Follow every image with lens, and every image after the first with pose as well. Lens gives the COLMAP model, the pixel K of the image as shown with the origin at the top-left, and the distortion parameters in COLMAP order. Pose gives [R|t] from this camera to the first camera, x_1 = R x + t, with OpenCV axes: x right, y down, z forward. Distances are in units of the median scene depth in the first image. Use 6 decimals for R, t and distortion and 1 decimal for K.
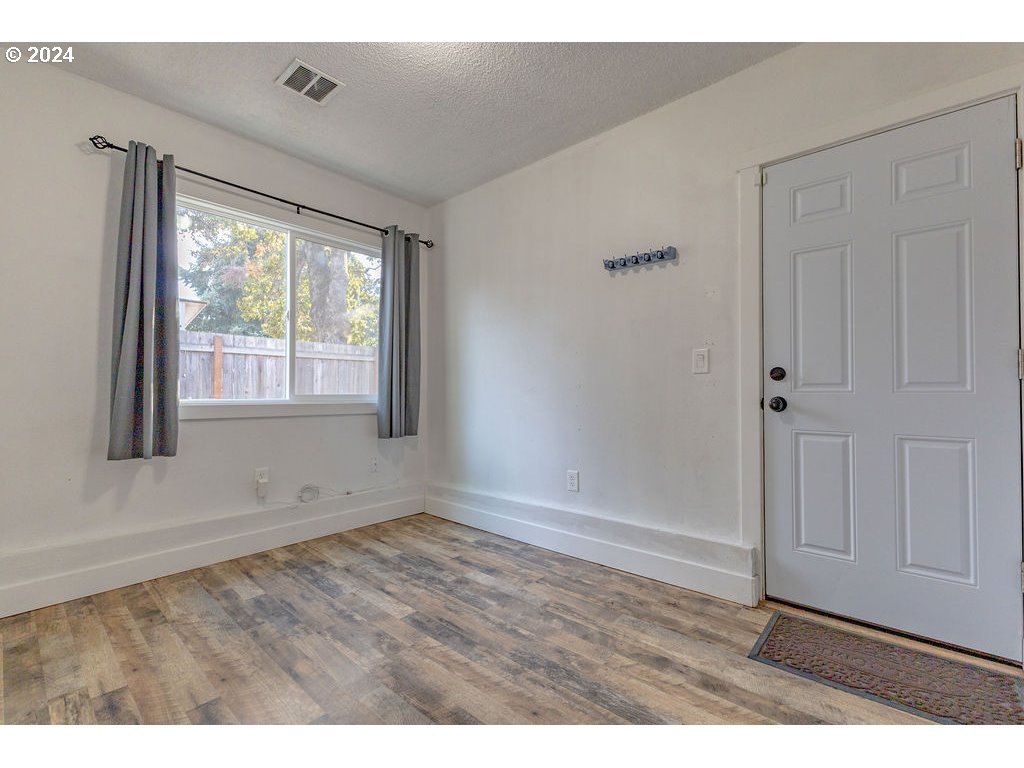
lens RADIAL K [[461.6, 0, 519.2], [0, 461.6, 389.1], [0, 0, 1]] dist [0.000269, -0.000465]
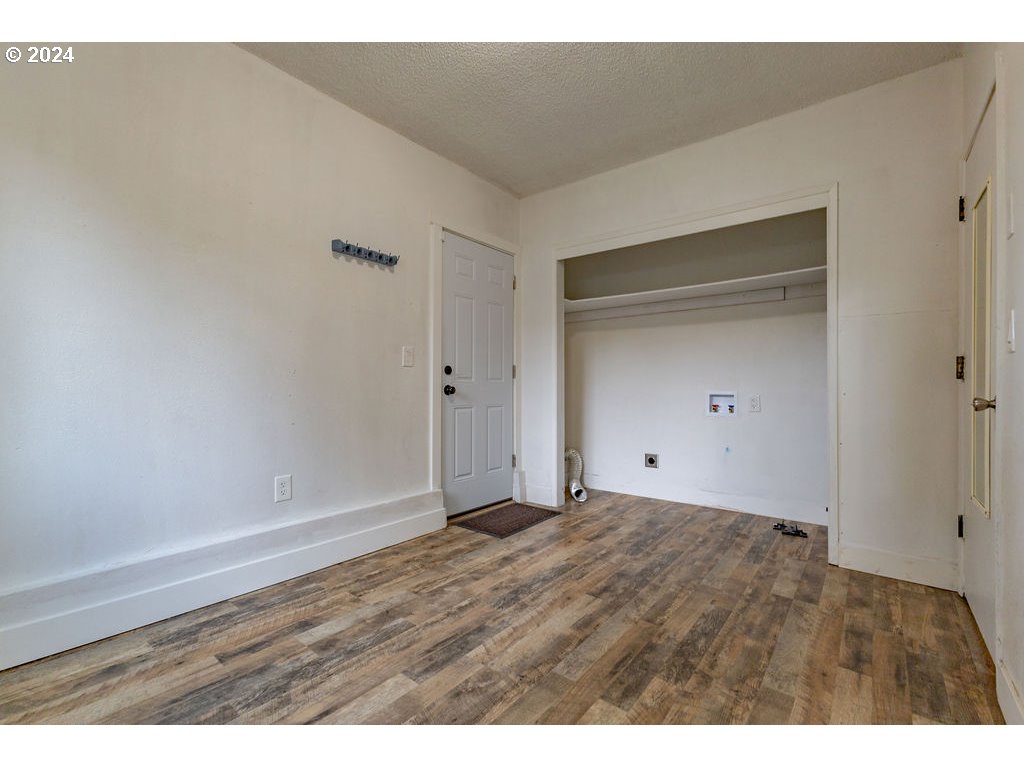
lens RADIAL K [[461.6, 0, 519.2], [0, 461.6, 389.1], [0, 0, 1]] dist [0.000269, -0.000465]
pose [[-0.073970, -0.004766, 0.997249, -0.929451], [-0.013595, 0.999900, 0.003770, 0.019373], [-0.997168, -0.013279, -0.074027, 0.833667]]
